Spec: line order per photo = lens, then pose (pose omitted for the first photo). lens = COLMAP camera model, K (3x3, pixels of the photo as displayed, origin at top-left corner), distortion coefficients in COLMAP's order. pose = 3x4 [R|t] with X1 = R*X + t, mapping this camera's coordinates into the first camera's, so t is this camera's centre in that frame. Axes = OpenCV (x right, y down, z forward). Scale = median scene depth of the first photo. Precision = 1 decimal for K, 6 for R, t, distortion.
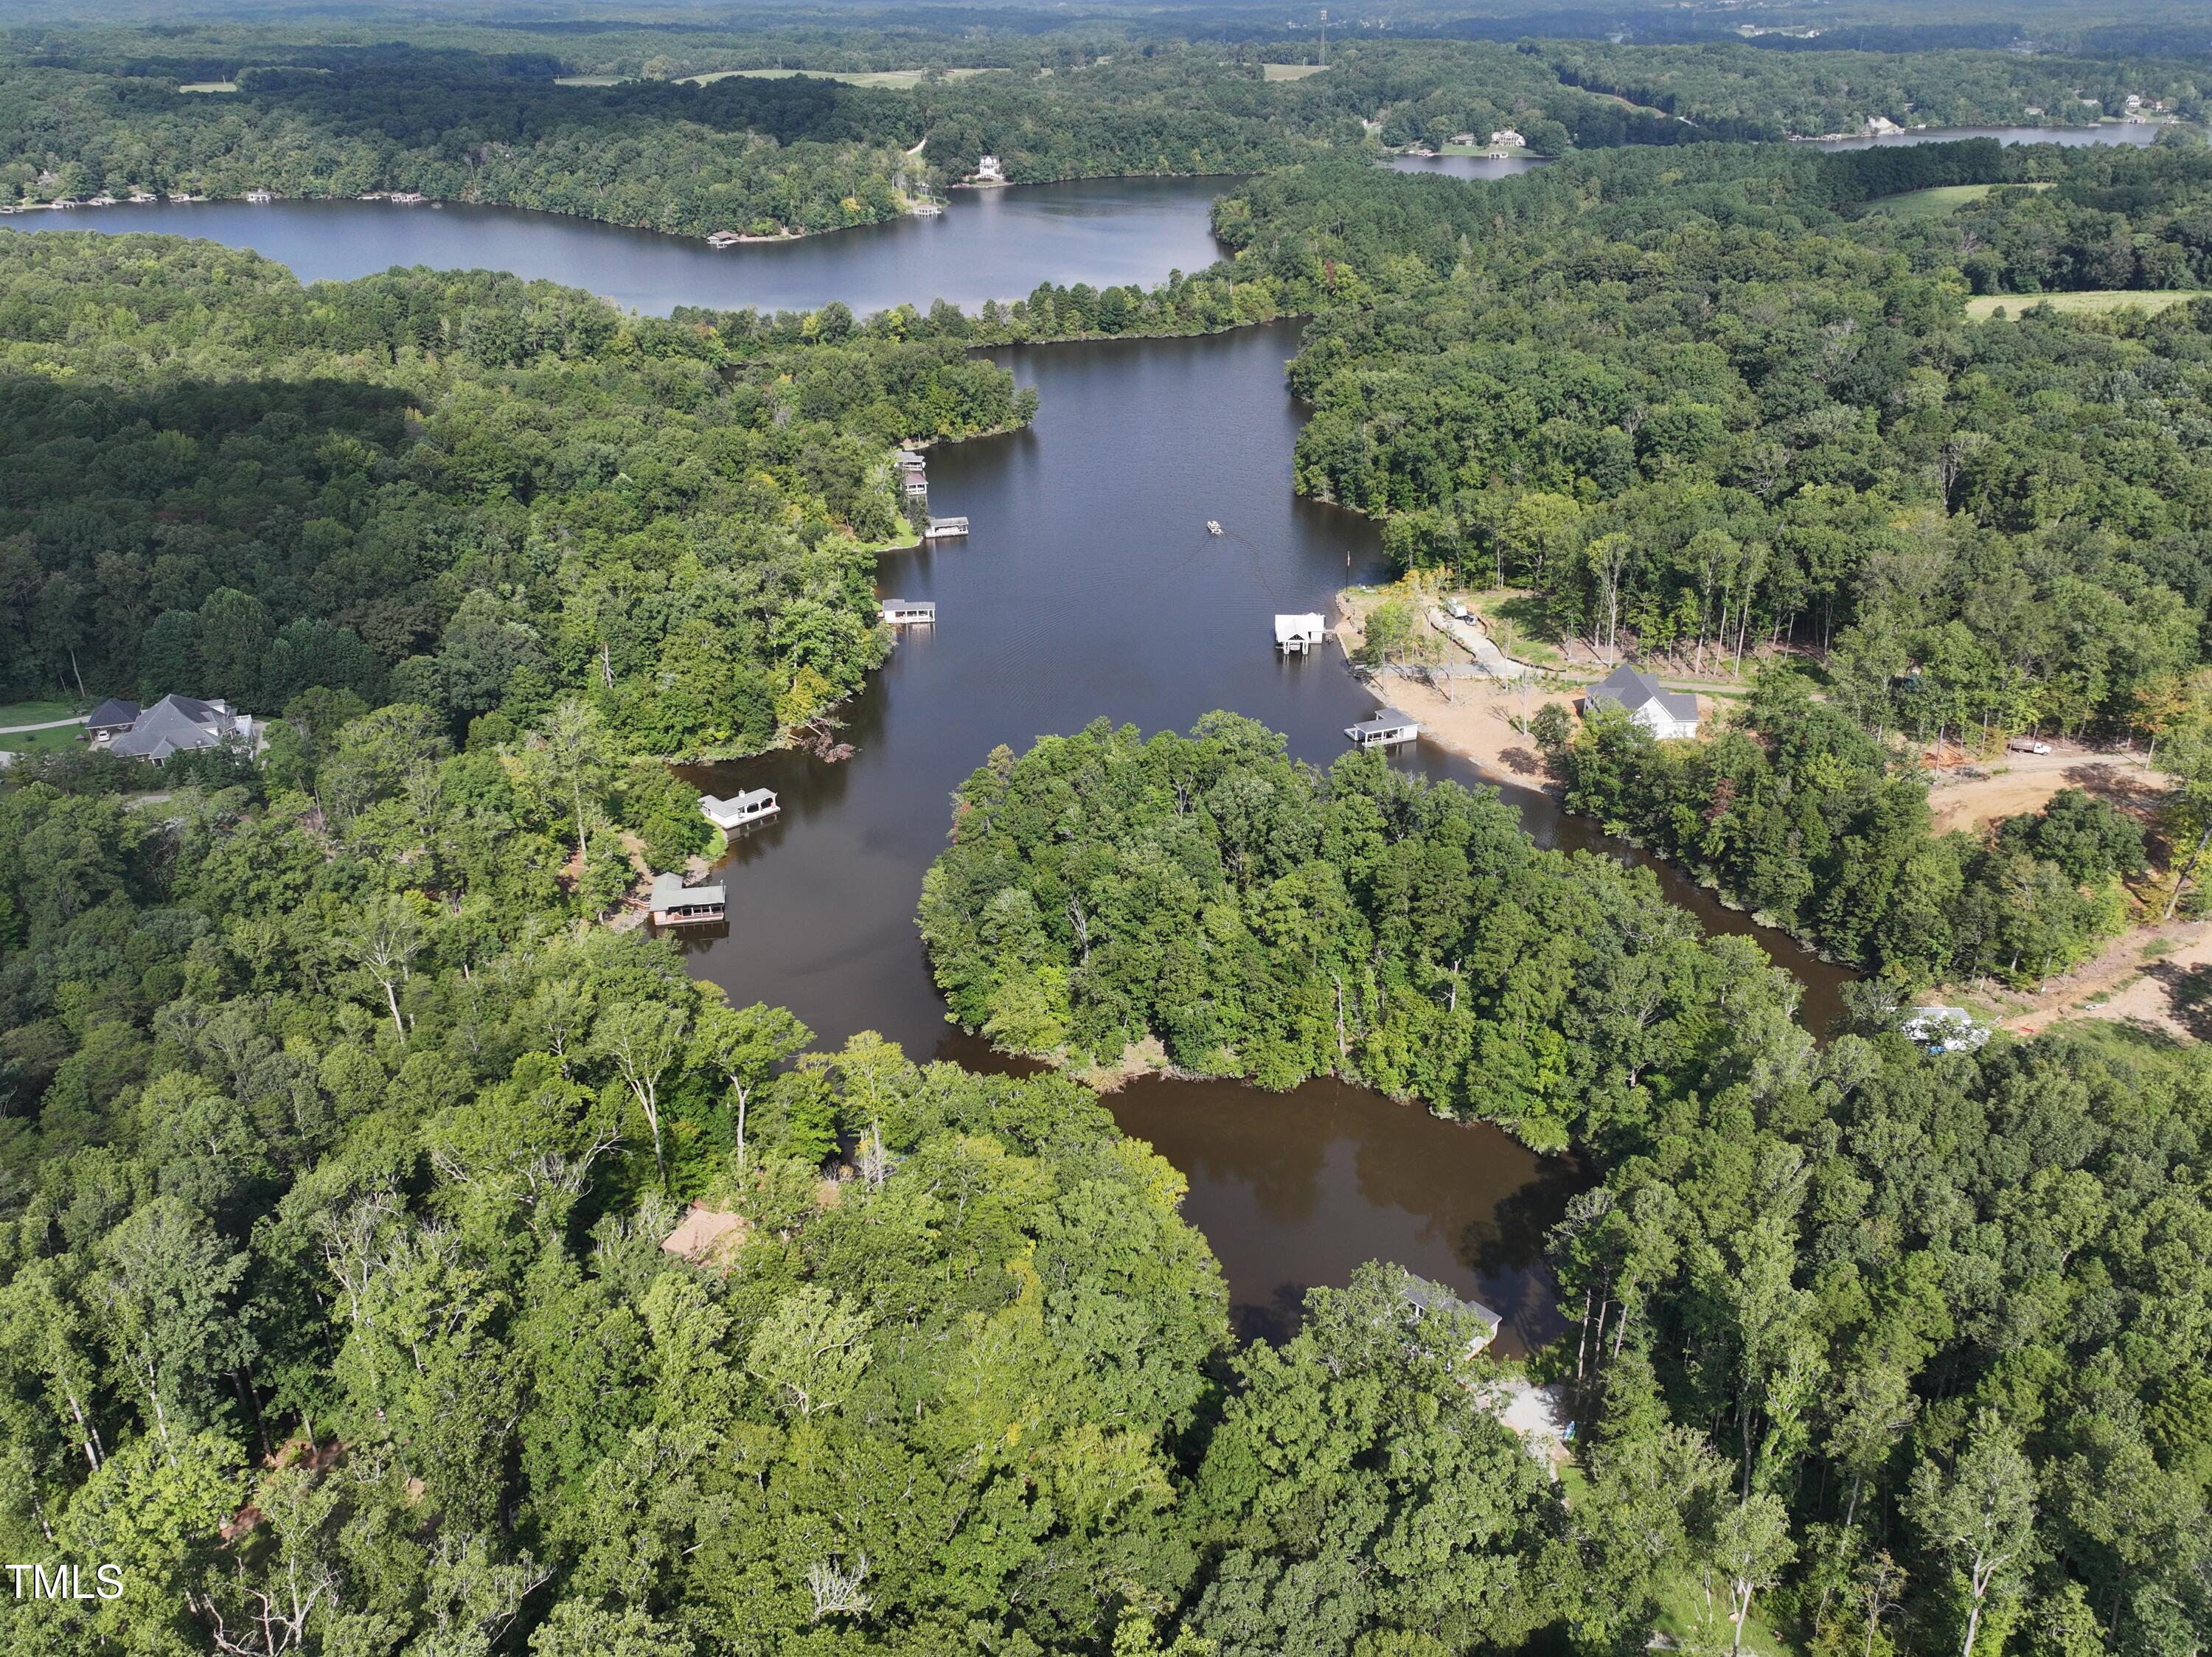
lens RADIAL K [[1741.2, 0, 1106.0], [0, 1741.2, 828.5], [0, 0, 1]] dist [0.004583, -0.004515]
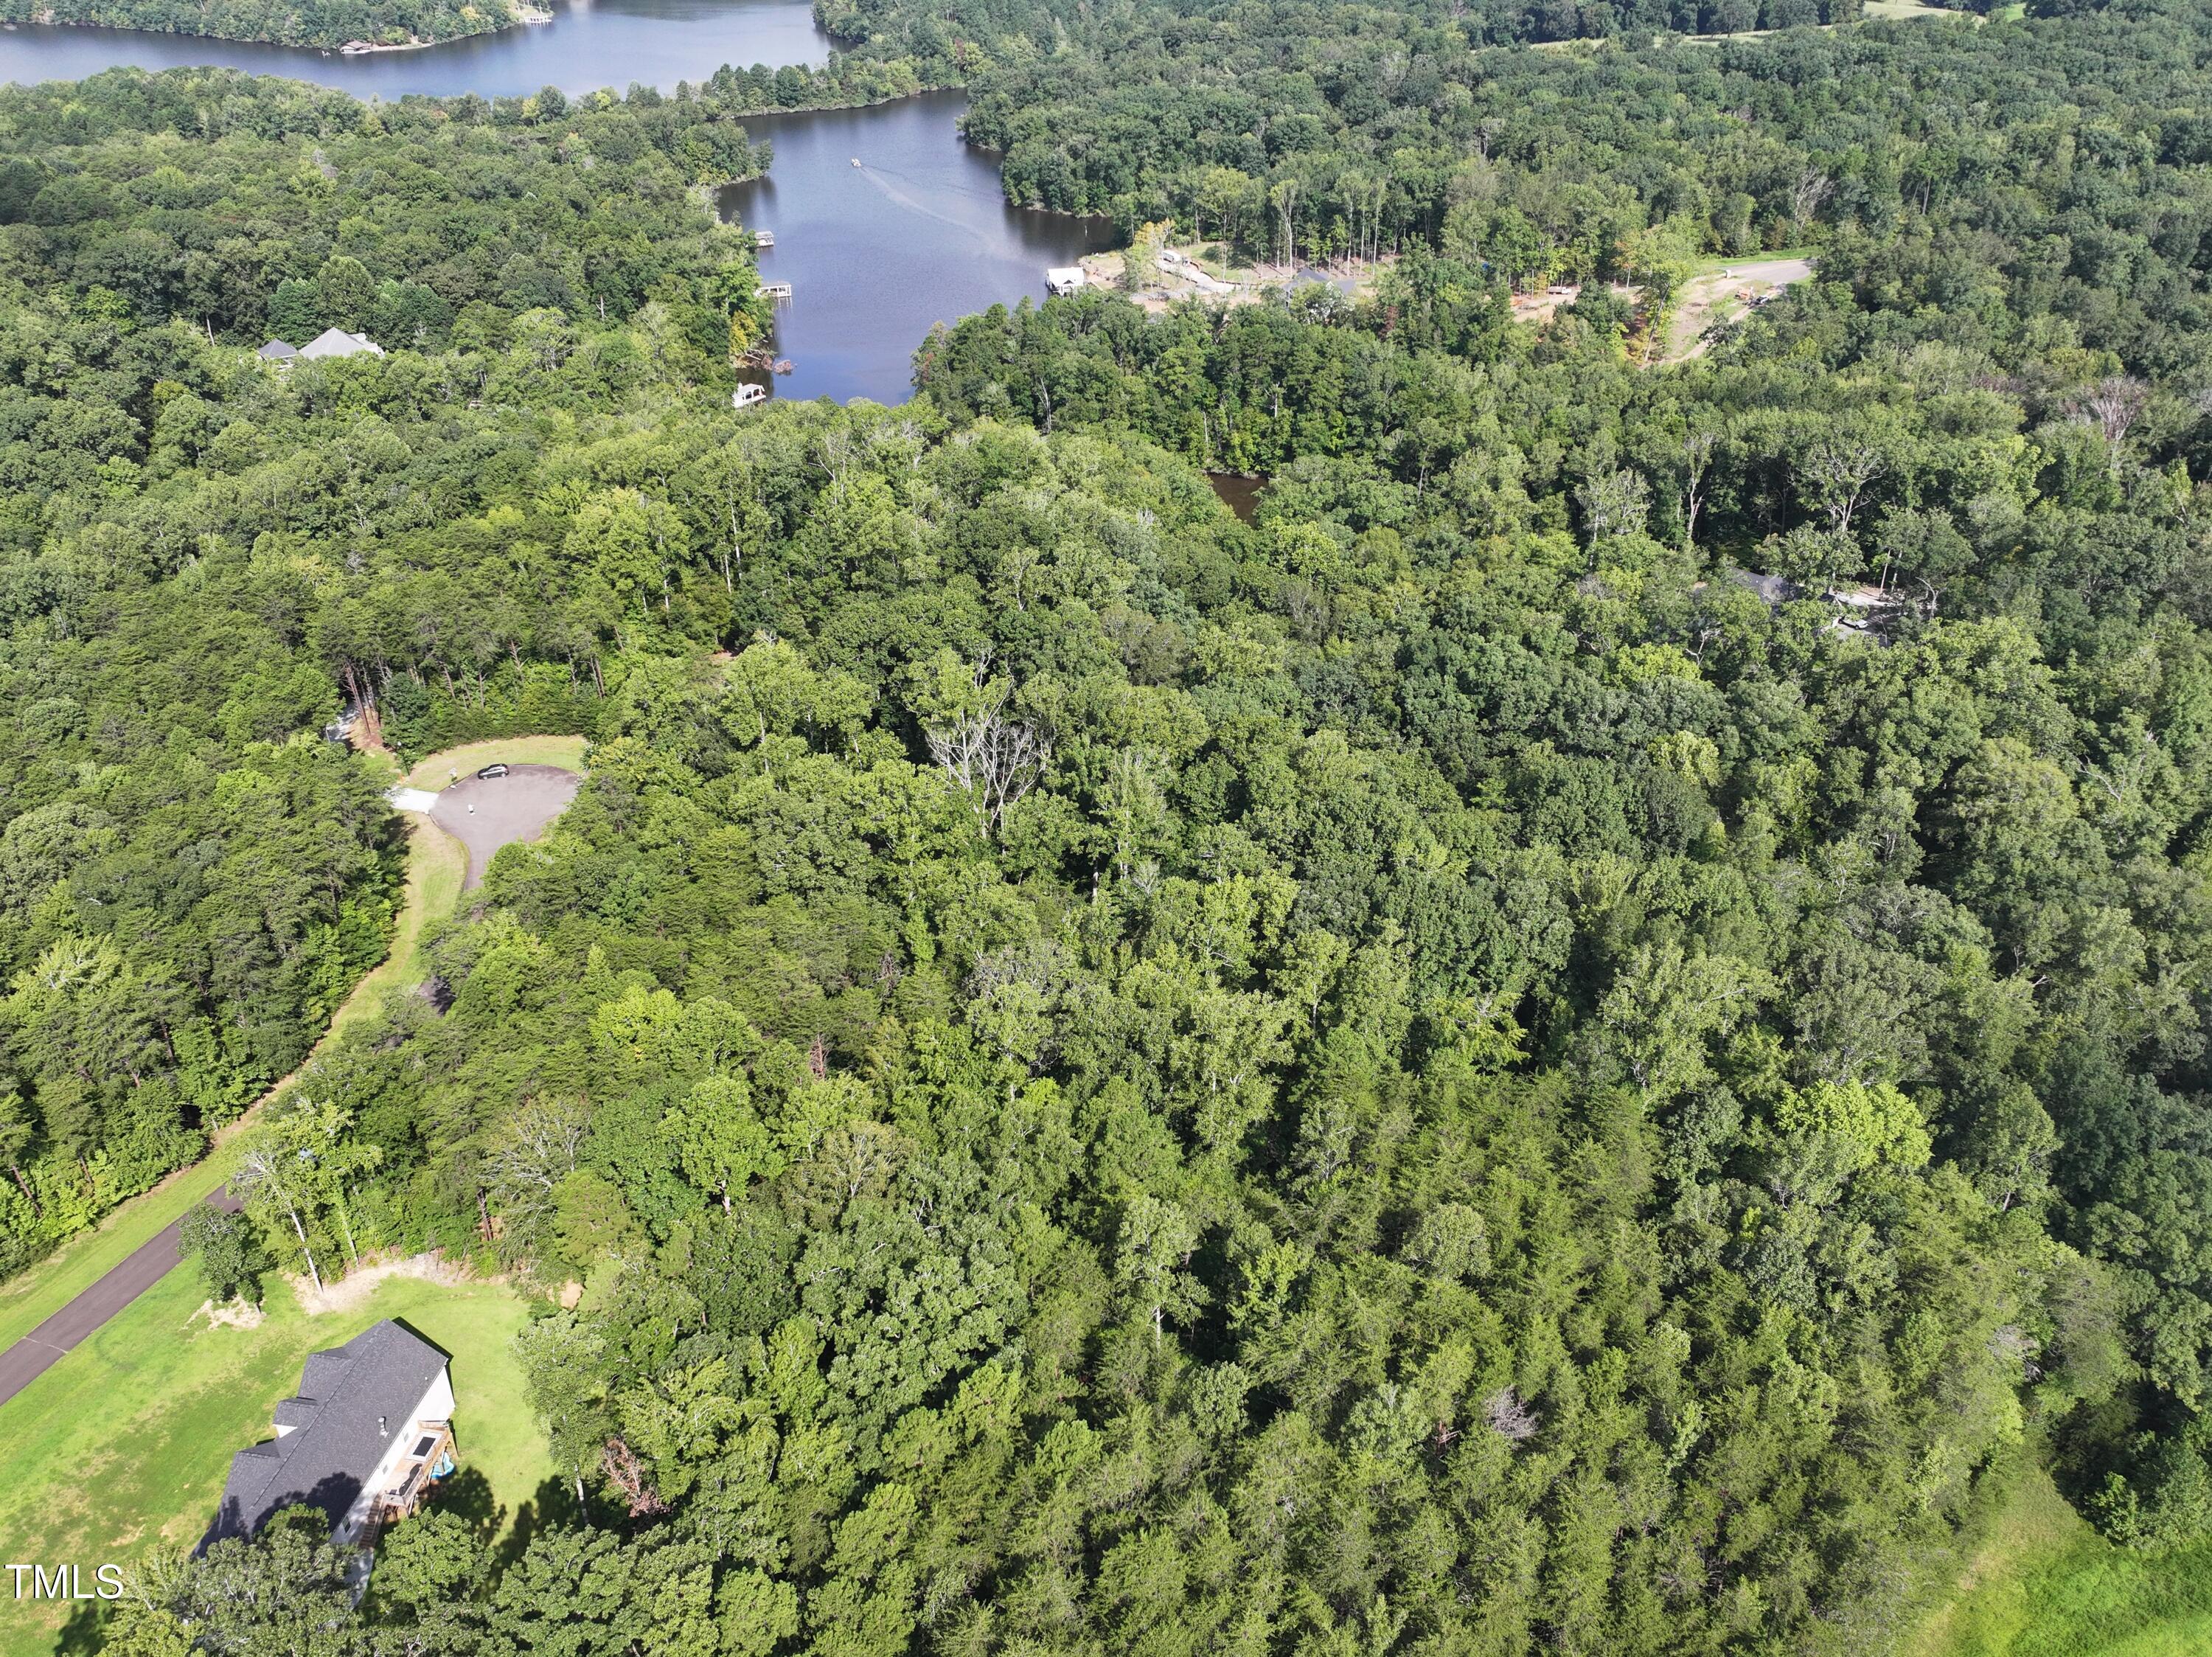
lens RADIAL K [[1741.2, 0, 1106.0], [0, 1741.2, 828.5], [0, 0, 1]] dist [0.004583, -0.004515]
pose [[0.962037, -0.139741, 0.234430, -0.212165], [0.119928, 0.988051, 0.096814, 0.162184], [-0.245157, -0.065024, 0.967300, -0.320098]]
